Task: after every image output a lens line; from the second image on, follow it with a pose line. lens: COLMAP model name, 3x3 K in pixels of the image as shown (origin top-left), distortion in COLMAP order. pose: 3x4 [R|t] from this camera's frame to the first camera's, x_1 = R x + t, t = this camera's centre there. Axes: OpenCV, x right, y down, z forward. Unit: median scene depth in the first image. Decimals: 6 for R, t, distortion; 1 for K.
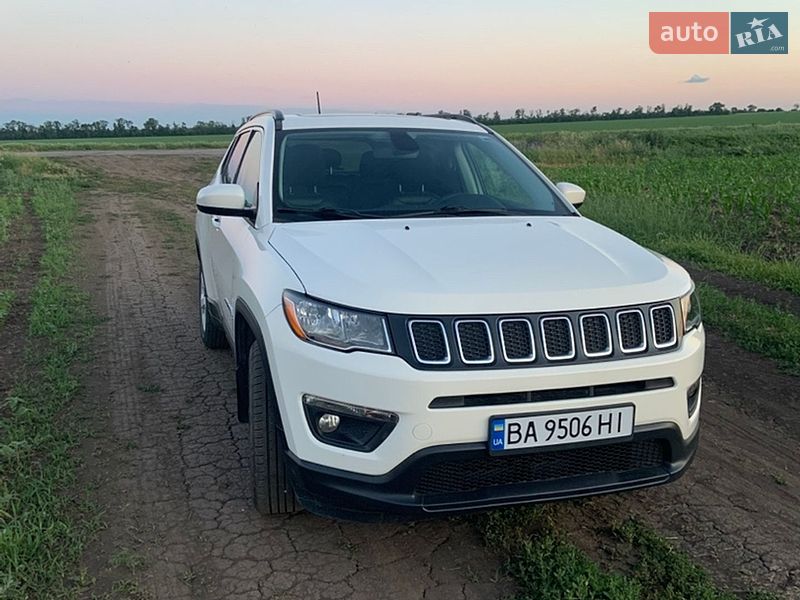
lens RADIAL K [[787.7, 0, 411.5], [0, 787.7, 298.3], [0, 0, 1]] dist [0.079236, -0.029525]
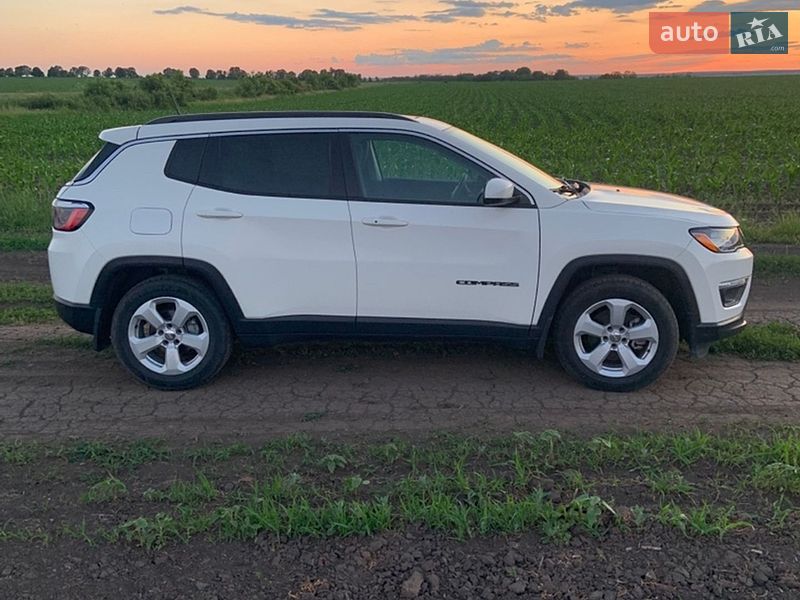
lens RADIAL K [[787.7, 0, 411.5], [0, 787.7, 298.3], [0, 0, 1]] dist [0.079236, -0.029525]
pose [[0.358701, -0.222645, 0.906512, -2.002090], [0.194767, 0.967615, 0.160584, -0.263581], [-0.912907, 0.118957, 0.390448, 0.954980]]
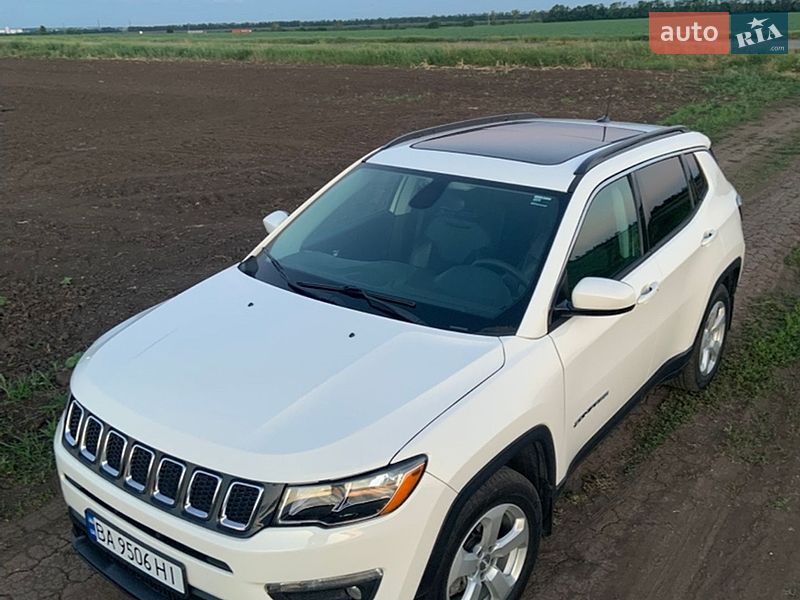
lens RADIAL K [[780.5, 0, 400.0], [0, 780.5, 300.0], [0, 0, 1]] dist [0.074625, -0.020605]
pose [[0.597223, 0.268548, -0.755782, 1.088202], [-0.155915, 0.963179, 0.219037, -0.429177], [0.786775, -0.012976, 0.617103, 0.638875]]
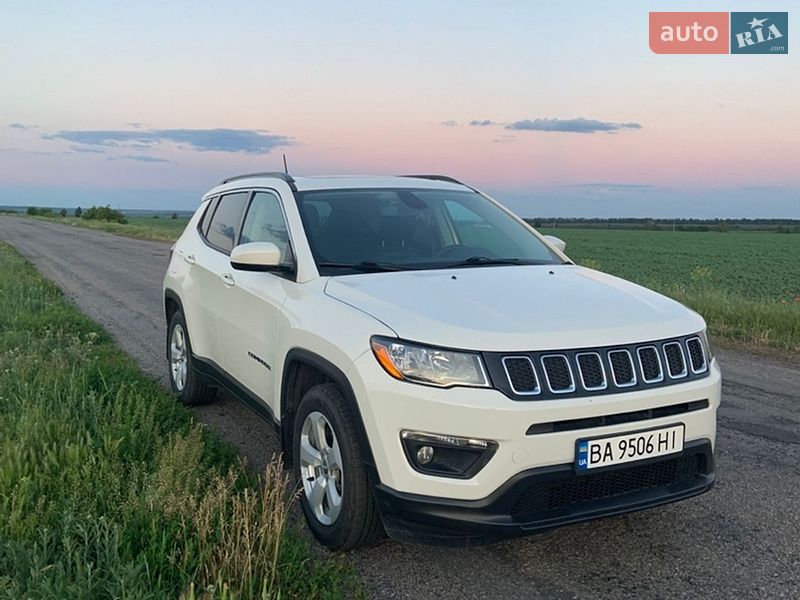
lens RADIAL K [[780.5, 0, 400.0], [0, 780.5, 300.0], [0, 0, 1]] dist [0.074625, -0.020605]
pose [[0.986650, -0.029301, 0.160198, -0.312046], [0.040241, 0.997042, -0.065480, 0.013484], [-0.157806, 0.071052, 0.984911, -0.079075]]
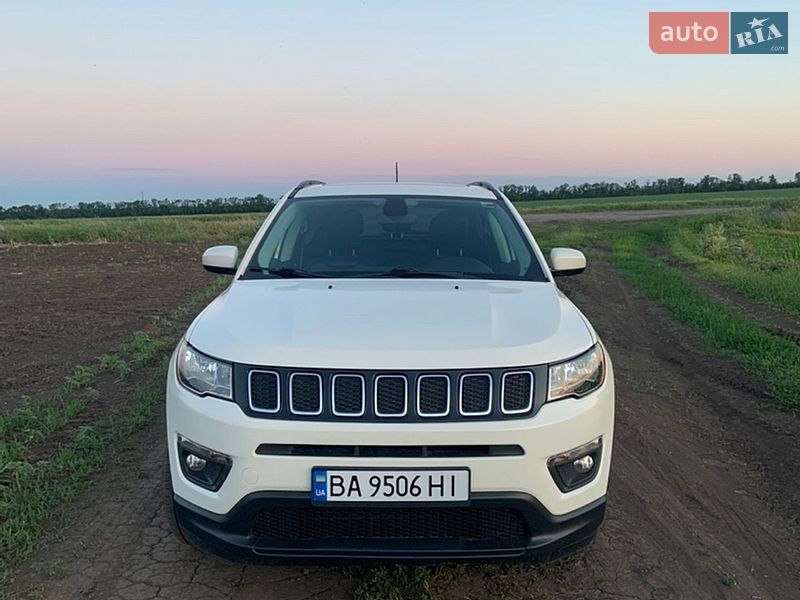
lens RADIAL K [[780.5, 0, 400.0], [0, 780.5, 300.0], [0, 0, 1]] dist [0.074625, -0.020605]
pose [[0.955322, 0.028241, -0.294216, 0.489479], [-0.051645, 0.996061, -0.072080, -0.000788], [0.291021, 0.084054, 0.953017, 0.028889]]
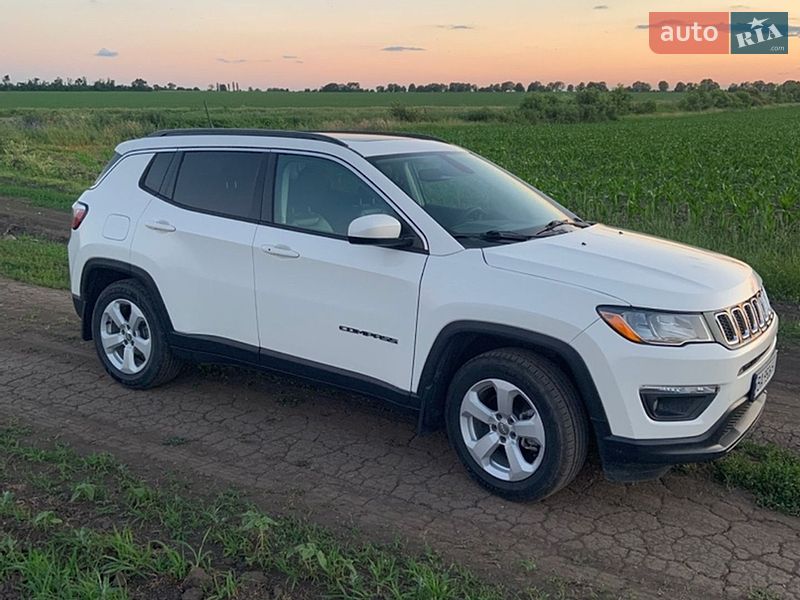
lens RADIAL K [[787.7, 0, 411.5], [0, 787.7, 298.3], [0, 0, 1]] dist [0.079236, -0.029525]
pose [[0.788335, -0.124455, 0.602527, -1.178344], [0.107337, 0.992129, 0.064492, -0.137969], [-0.605811, 0.013832, 0.795488, 0.227299]]
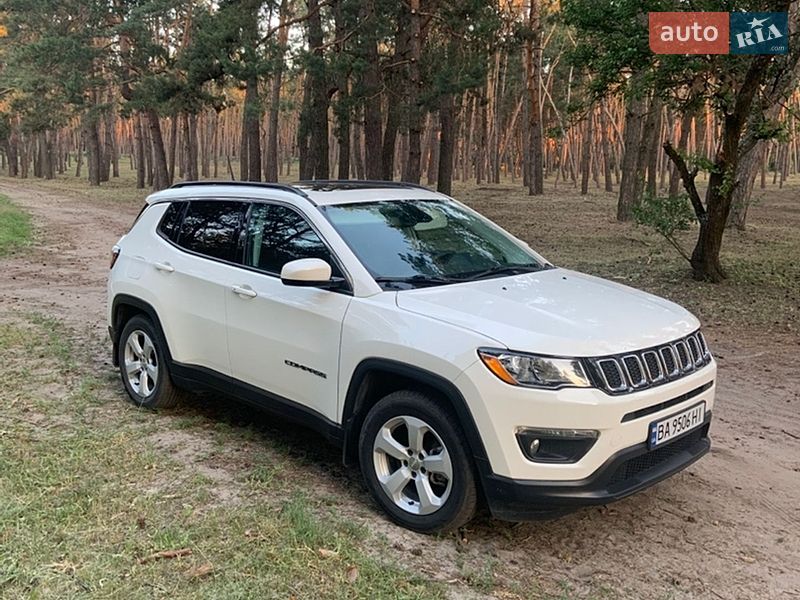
lens RADIAL K [[780.5, 0, 400.0], [0, 780.5, 300.0], [0, 0, 1]] dist [0.074625, -0.020605]
pose [[0.897321, -0.079656, 0.434132, -0.861011], [0.089708, 0.995965, -0.002678, -0.100668], [-0.432166, 0.041348, 0.900845, -0.078611]]
